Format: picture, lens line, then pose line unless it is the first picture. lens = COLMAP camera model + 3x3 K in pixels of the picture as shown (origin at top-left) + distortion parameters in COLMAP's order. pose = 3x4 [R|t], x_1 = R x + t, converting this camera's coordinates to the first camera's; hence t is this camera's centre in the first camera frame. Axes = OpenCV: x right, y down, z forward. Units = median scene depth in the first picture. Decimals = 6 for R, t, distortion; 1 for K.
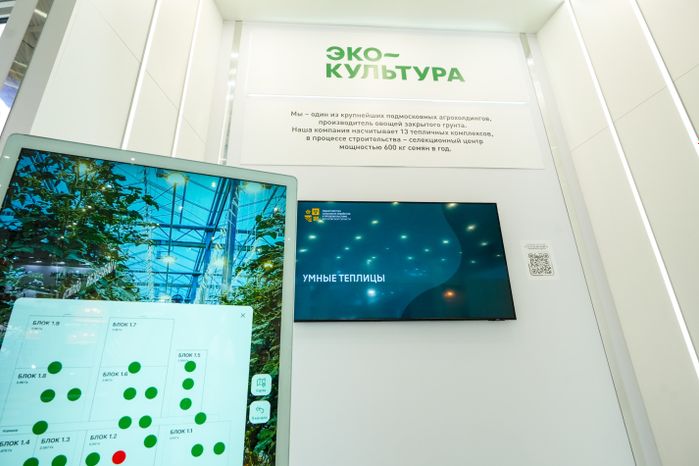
lens RADIAL K [[357.5, 0, 349.2], [0, 357.5, 234.0], [0, 0, 1]] dist [-0.001296, -0.000141]
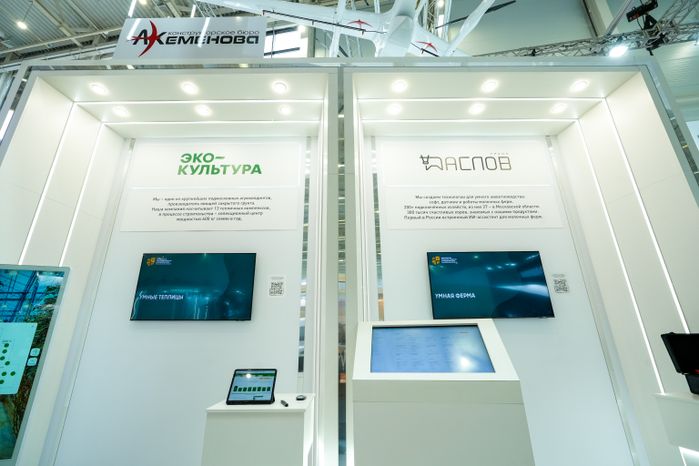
lens RADIAL K [[318.5, 0, 350.3], [0, 318.5, 232.0], [0, 0, 1]] dist [0.002415, 0.001012]
pose [[0.996755, -0.008859, -0.080003, 0.926084], [0.011119, 0.999551, 0.027839, -0.211673], [0.079720, -0.028638, 0.996406, -0.479709]]
